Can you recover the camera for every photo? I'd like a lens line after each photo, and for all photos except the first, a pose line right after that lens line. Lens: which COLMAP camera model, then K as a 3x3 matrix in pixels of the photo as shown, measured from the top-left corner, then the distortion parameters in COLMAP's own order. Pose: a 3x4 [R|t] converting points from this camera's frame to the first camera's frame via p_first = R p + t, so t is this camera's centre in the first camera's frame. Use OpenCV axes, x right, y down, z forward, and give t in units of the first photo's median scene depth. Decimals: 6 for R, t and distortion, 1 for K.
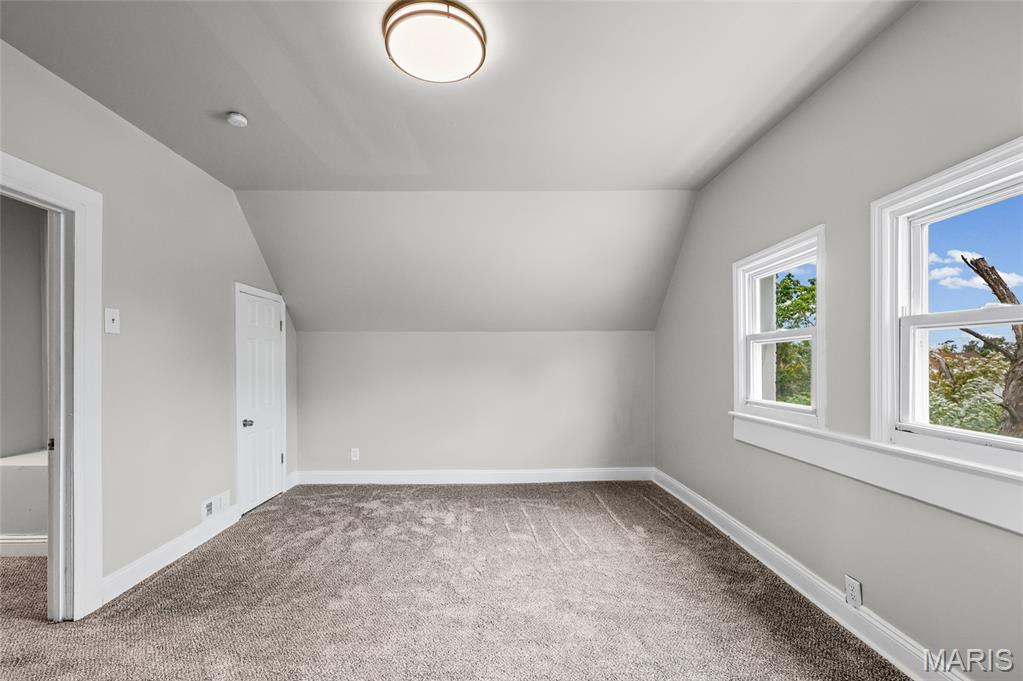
lens RADIAL K [[438.8, 0, 509.7], [0, 438.8, 366.8], [0, 0, 1]] dist [0.000239, 0.000032]
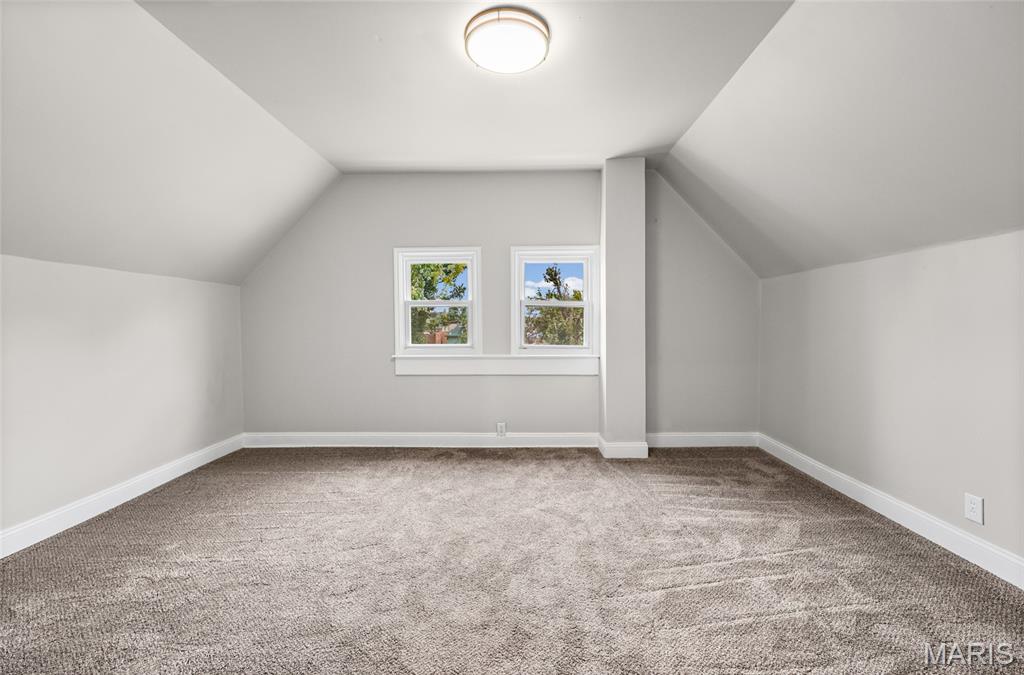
lens RADIAL K [[410.8, 0, 512.0], [0, 410.8, 337.5], [0, 0, 1]] dist [-0.000347, -0.000024]
pose [[0.041137, -0.035255, 0.998531, -0.794123], [0.012350, 0.999319, 0.034774, 0.005785], [-0.999077, 0.010901, 0.041544, 0.589596]]
